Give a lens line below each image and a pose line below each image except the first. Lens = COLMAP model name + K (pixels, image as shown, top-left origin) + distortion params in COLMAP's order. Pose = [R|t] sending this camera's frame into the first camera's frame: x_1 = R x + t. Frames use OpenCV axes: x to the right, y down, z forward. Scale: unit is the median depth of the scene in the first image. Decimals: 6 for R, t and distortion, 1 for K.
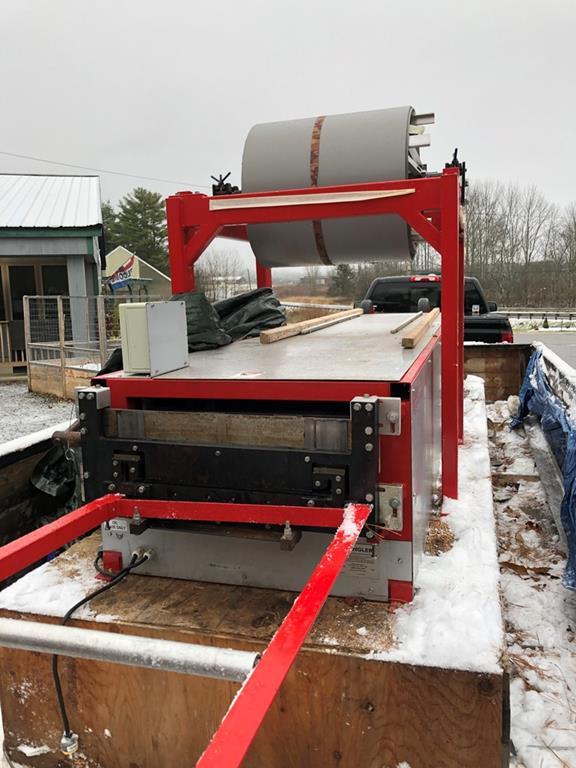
lens RADIAL K [[628.0, 0, 288.0], [0, 628.0, 384.0], [0, 0, 1]] dist [0.113169, -0.259546]
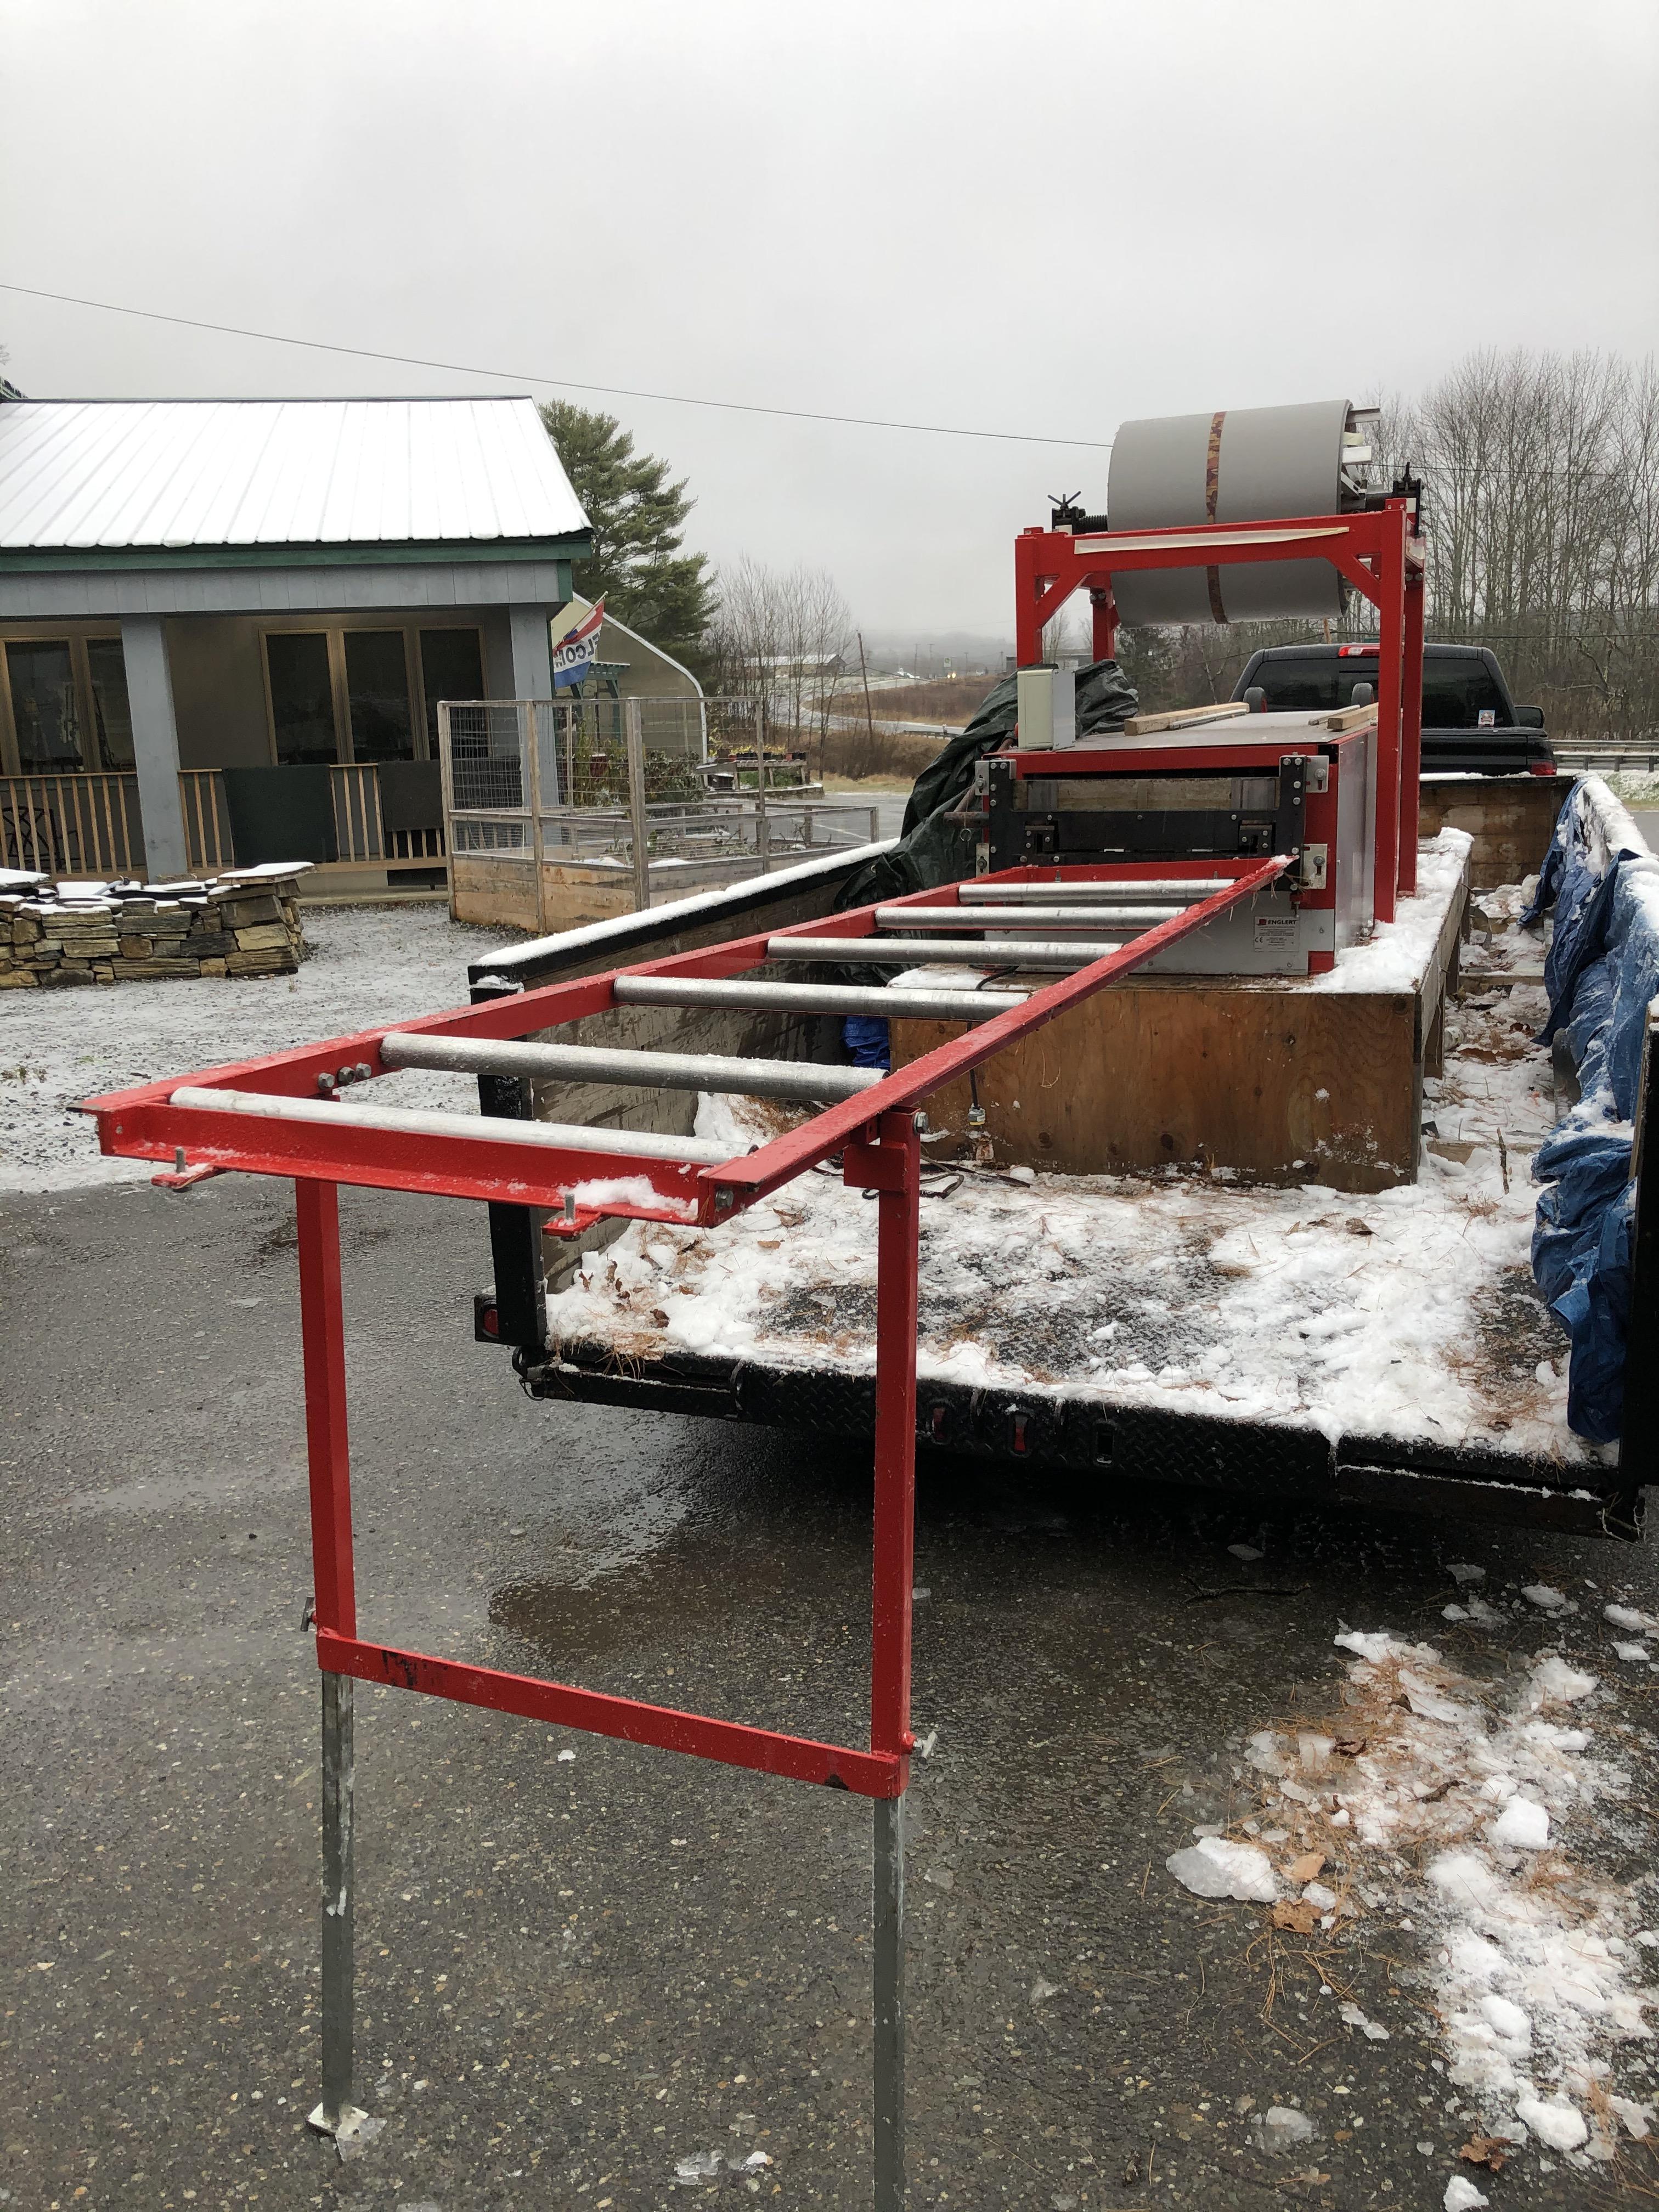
lens RADIAL K [[1815.7, 0, 797.7], [0, 1815.7, 1107.5], [0, 0, 1]] dist [0.043130, -0.097568]
pose [[0.995891, 0.012895, -0.089641, -0.121288], [-0.006134, 0.997143, 0.075286, 0.110975], [0.090356, -0.074427, 0.993125, -0.614124]]
